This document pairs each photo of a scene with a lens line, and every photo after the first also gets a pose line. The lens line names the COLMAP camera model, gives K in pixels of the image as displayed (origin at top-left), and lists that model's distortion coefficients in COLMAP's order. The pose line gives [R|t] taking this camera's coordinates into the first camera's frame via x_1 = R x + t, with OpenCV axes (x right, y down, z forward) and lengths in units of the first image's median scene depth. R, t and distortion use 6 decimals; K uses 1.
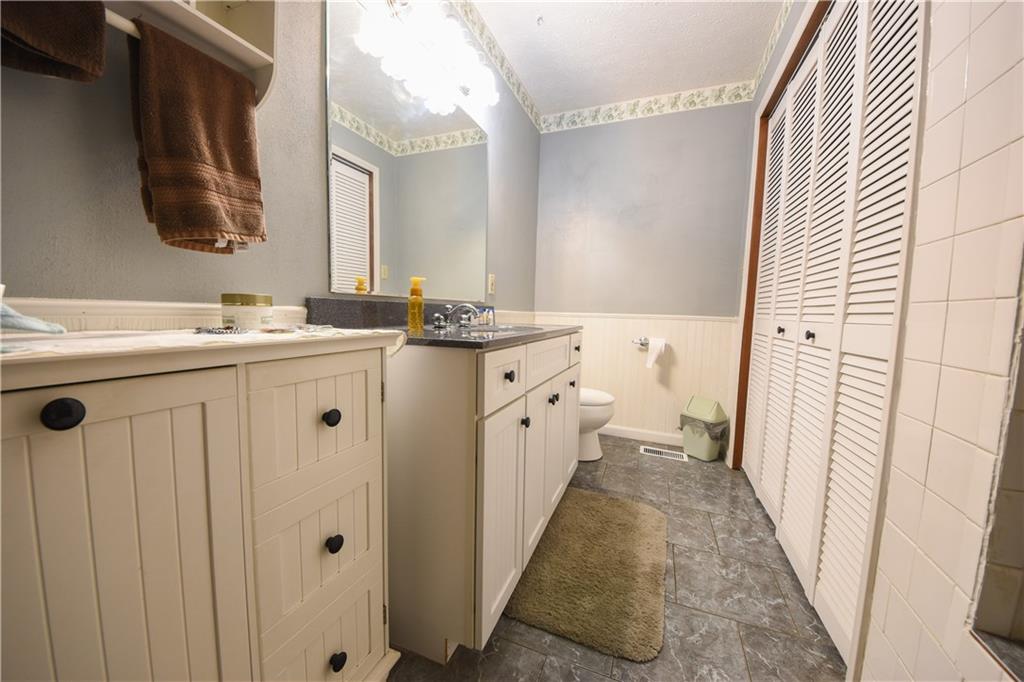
lens RADIAL K [[366.5, 0, 515.9], [0, 366.5, 340.0], [0, 0, 1]] dist [0.008104, -0.007198]
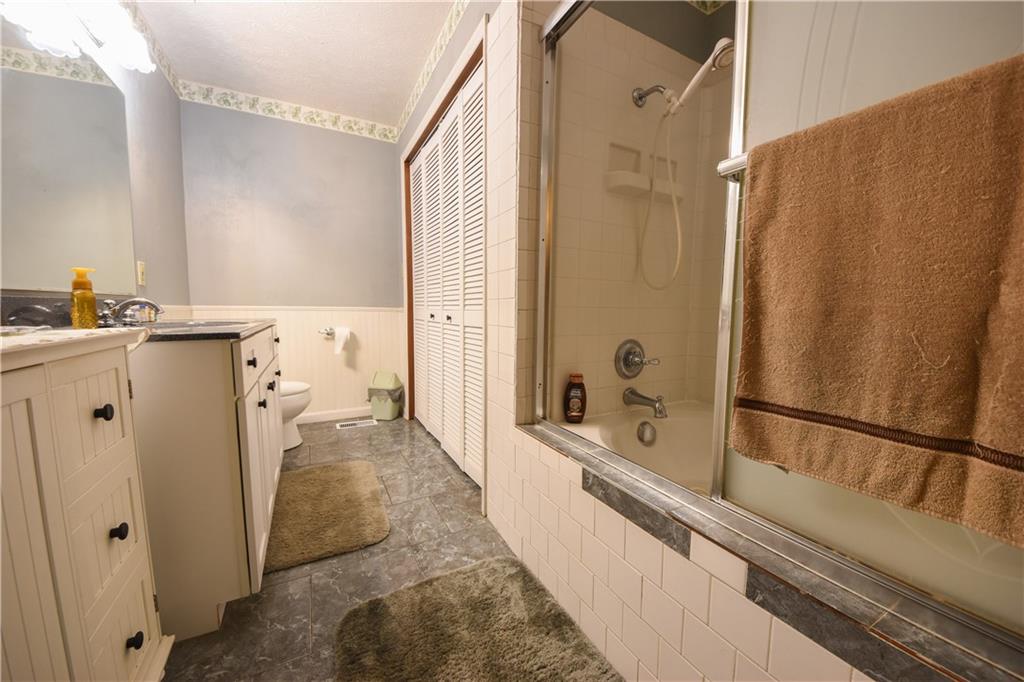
lens RADIAL K [[366.5, 0, 520.3], [0, 366.5, 340.6], [0, 0, 1]] dist [0.008104, -0.007198]
pose [[0.628557, -0.088153, 0.772752, -0.207161], [0.070527, 0.995923, 0.056245, 0.013362], [-0.774560, 0.019147, 0.632211, -0.215407]]
